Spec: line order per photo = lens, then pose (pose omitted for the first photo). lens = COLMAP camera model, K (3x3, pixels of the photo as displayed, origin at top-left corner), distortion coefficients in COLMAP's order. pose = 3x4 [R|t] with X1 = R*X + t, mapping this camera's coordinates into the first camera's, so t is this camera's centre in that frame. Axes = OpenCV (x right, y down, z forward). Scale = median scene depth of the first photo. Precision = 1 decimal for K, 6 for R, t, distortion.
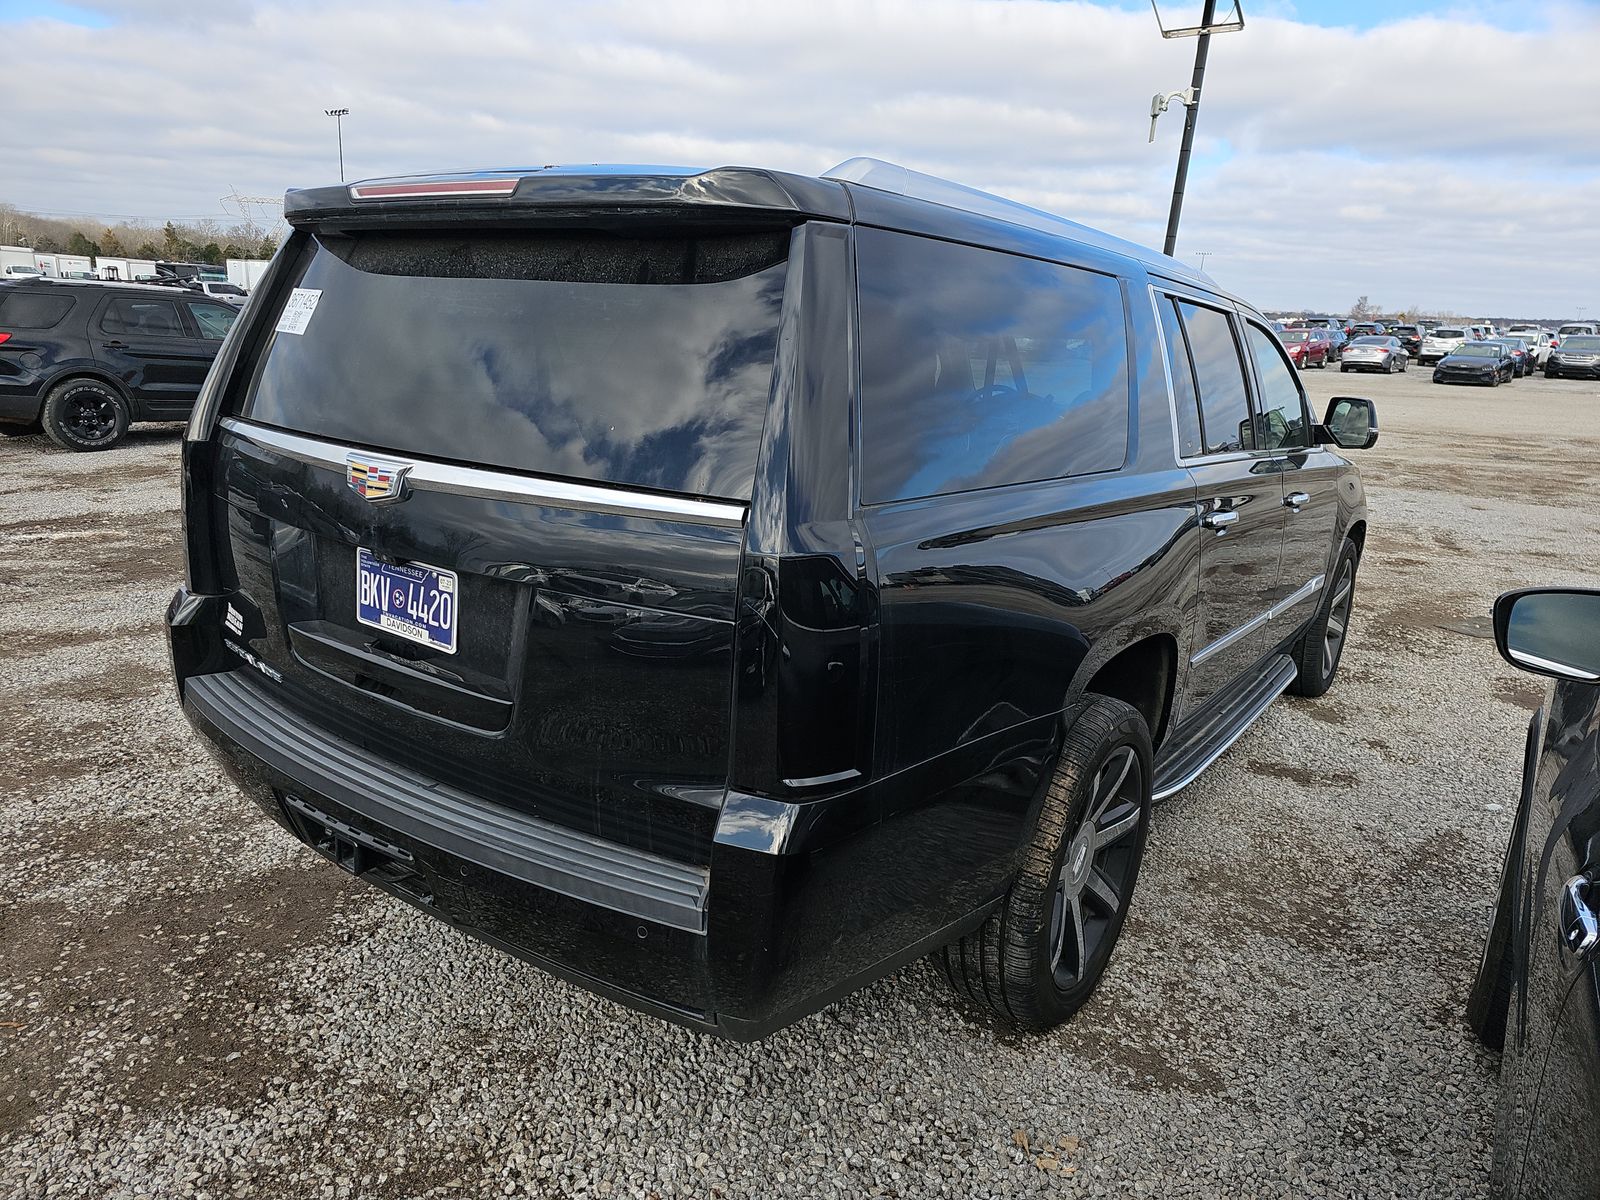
lens RADIAL K [[1050.7, 0, 792.0], [0, 1050.7, 608.0], [0, 0, 1]] dist [0.030098, -0.003794]
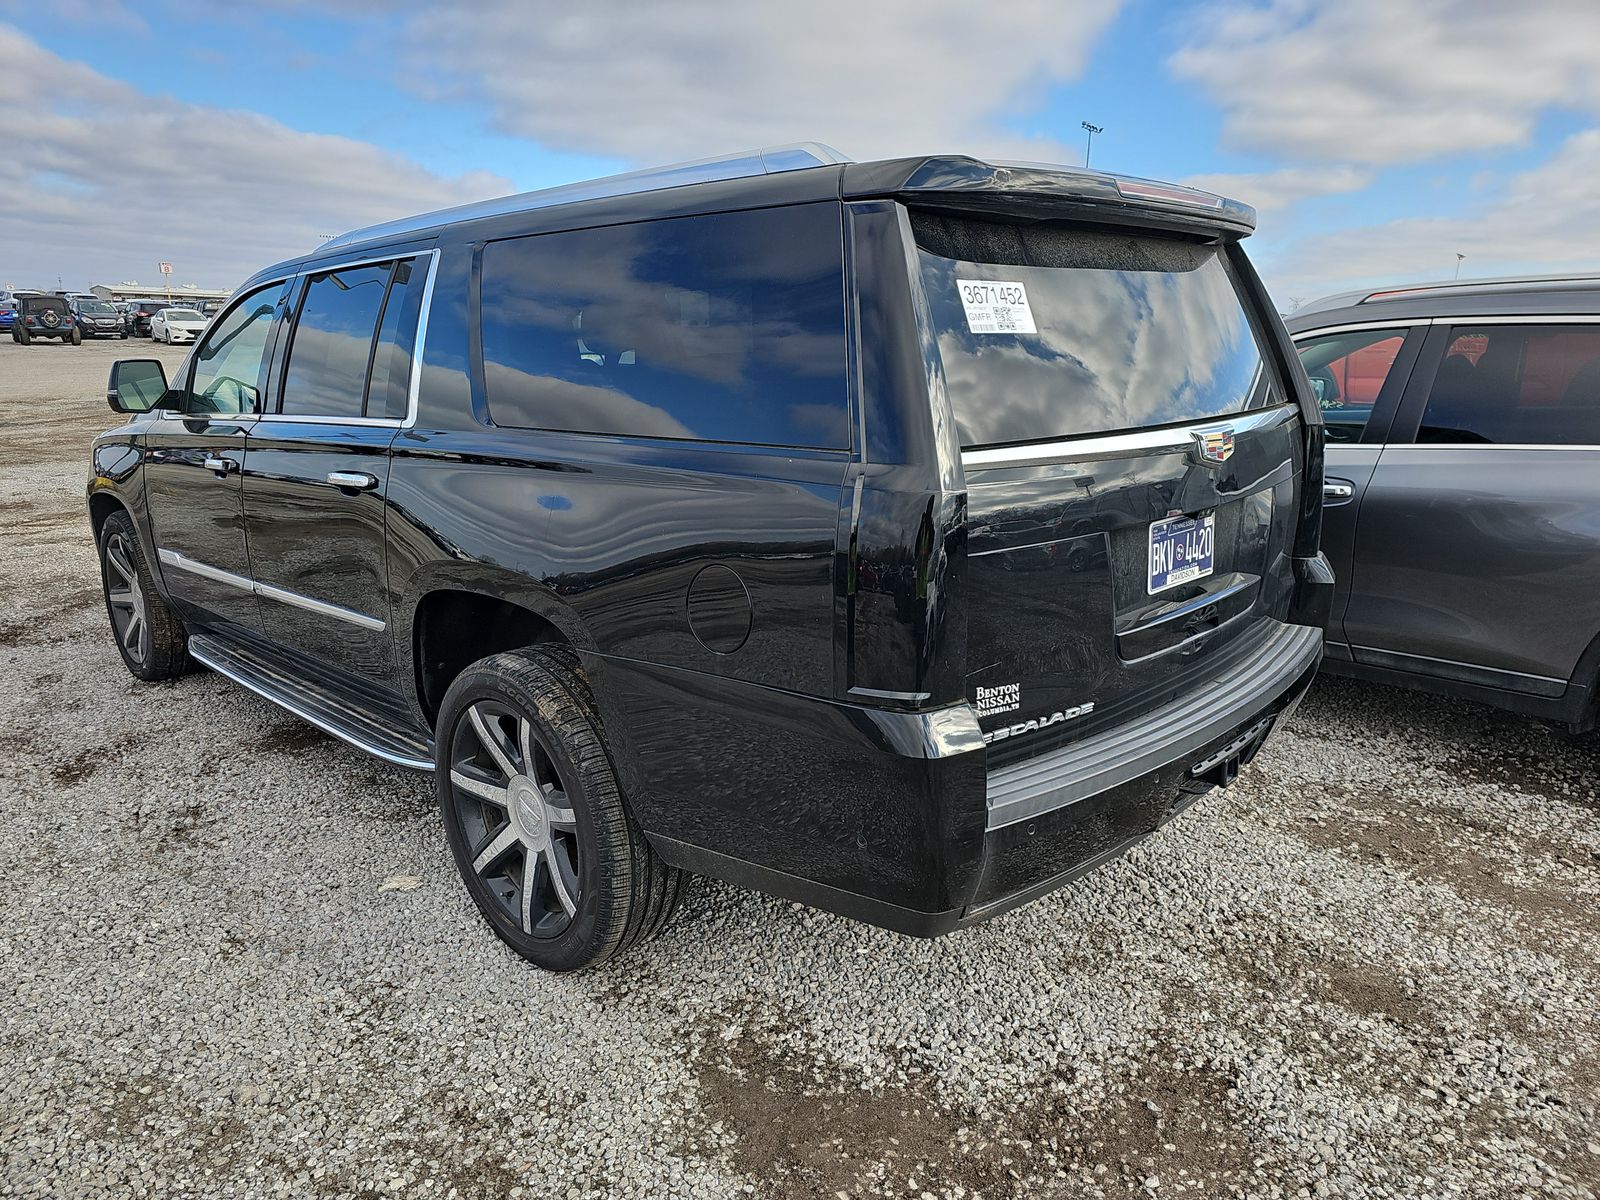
lens RADIAL K [[1054.0, 0, 794.7], [0, 1054.0, 591.4], [0, 0, 1]] dist [0.038942, -0.002554]
pose [[0.156302, -0.284791, 0.945761, -1.497535], [0.265389, 0.934427, 0.237518, -0.344035], [-0.951388, 0.213870, 0.221633, 1.120278]]
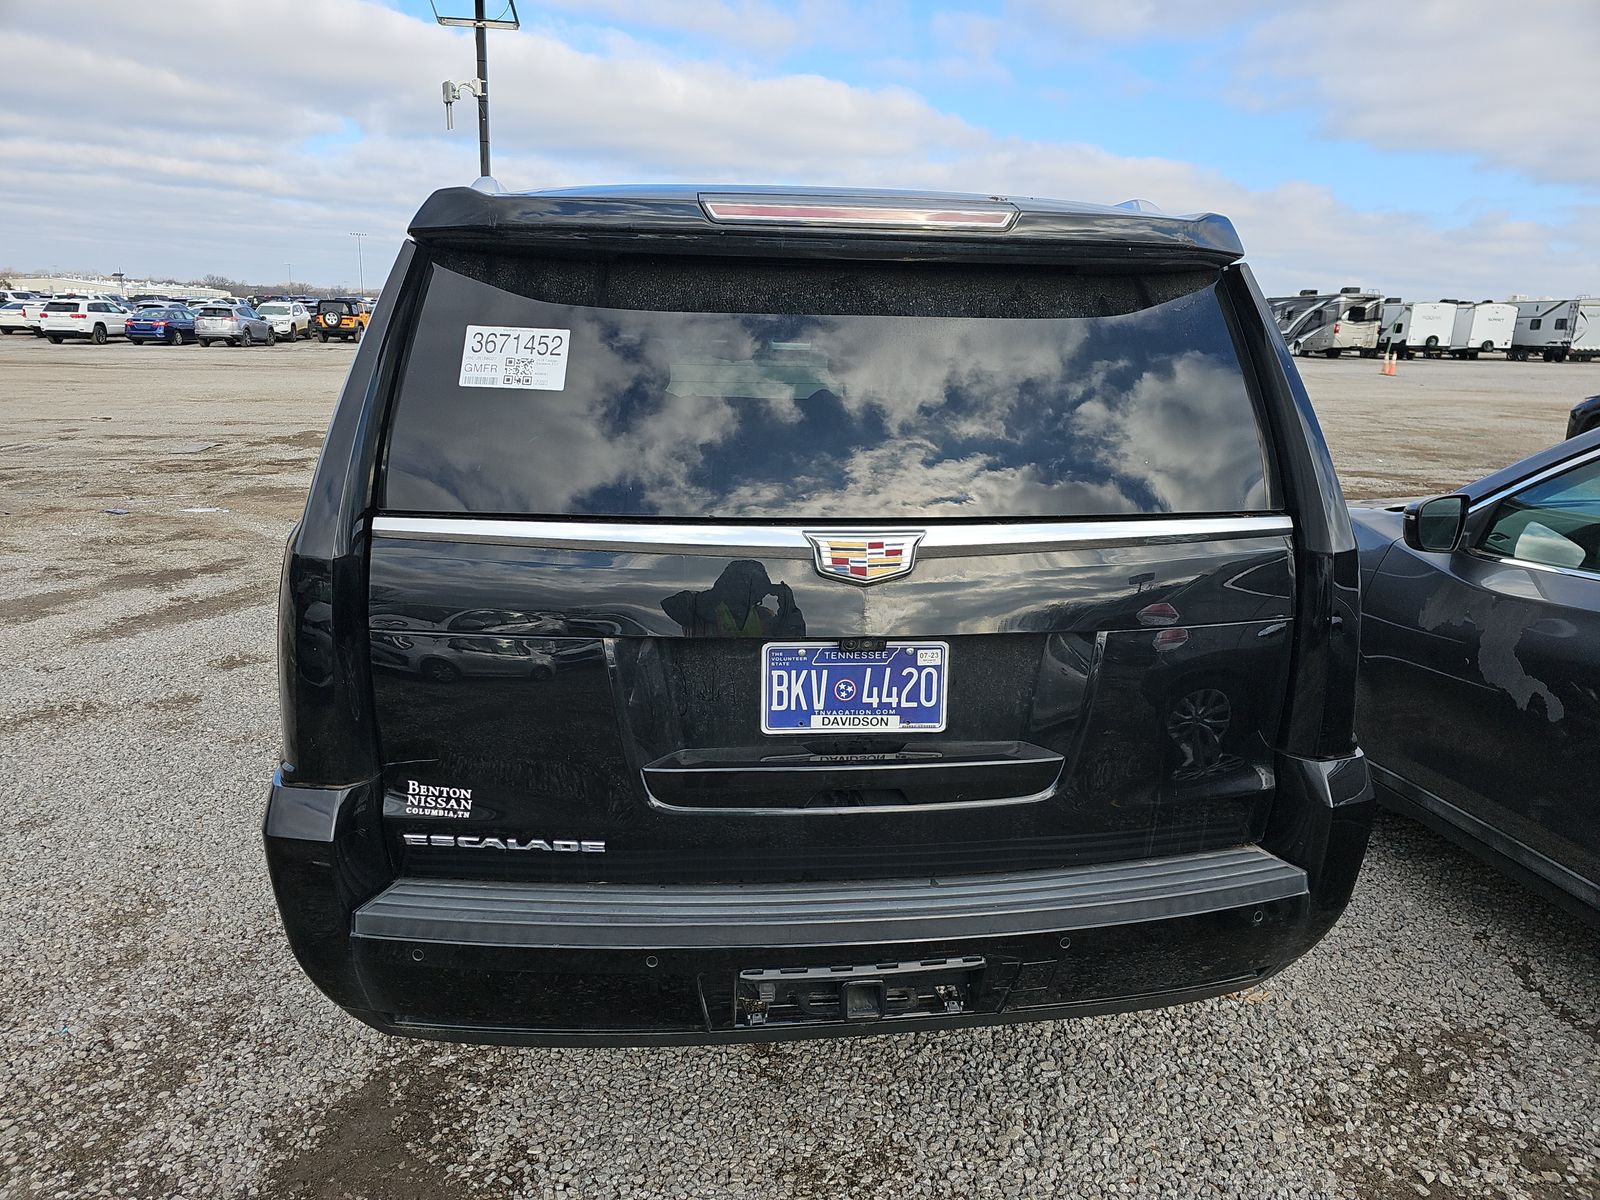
lens RADIAL K [[1055.6, 0, 800.0], [0, 1055.6, 600.0], [0, 0, 1]] dist [0.096019, -0.093284]
pose [[0.739001, -0.192125, 0.645729, -0.914736], [0.189334, 0.979073, 0.074623, -0.147552], [-0.646552, 0.067112, 0.759912, 0.355638]]
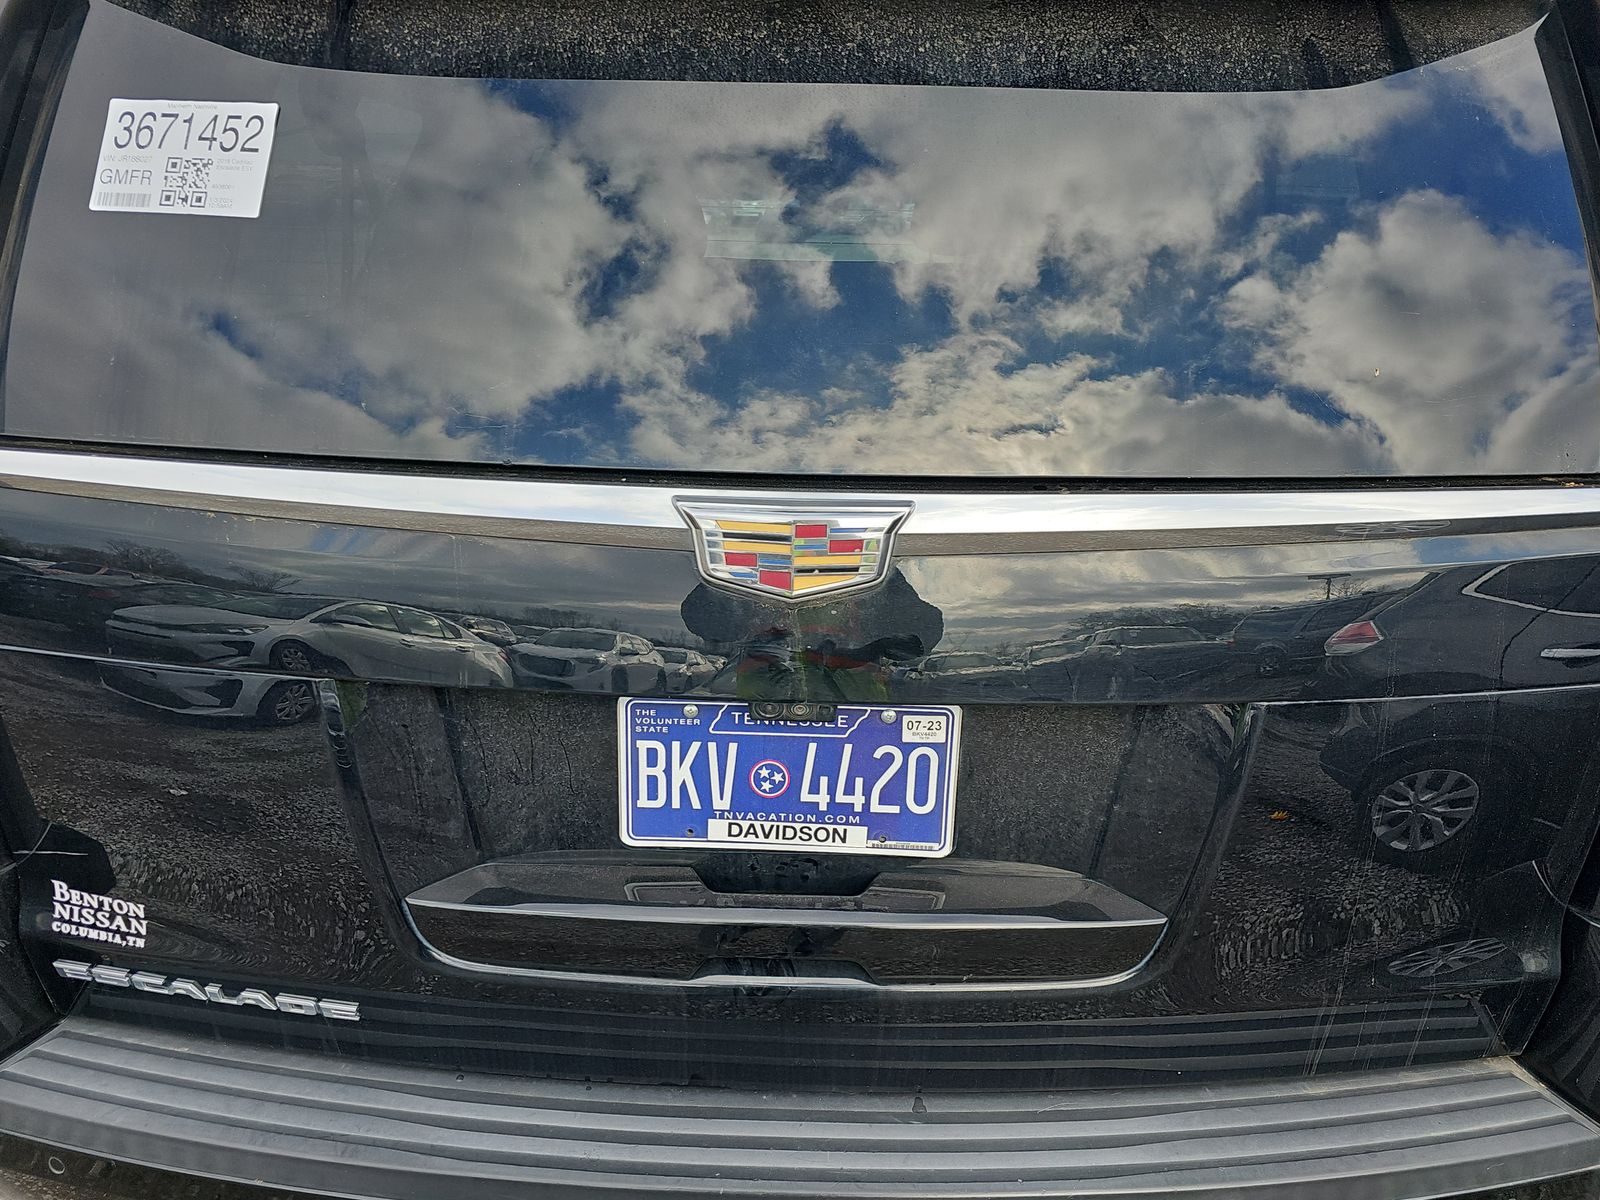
lens RADIAL K [[1050.7, 0, 792.0], [0, 1050.7, 608.0], [0, 0, 1]] dist [0.030098, -0.003794]
pose [[0.818033, -0.221311, 0.530890, -0.583983], [0.163424, 0.974402, 0.154383, -0.152289], [-0.551466, -0.039530, 0.833260, 0.582810]]
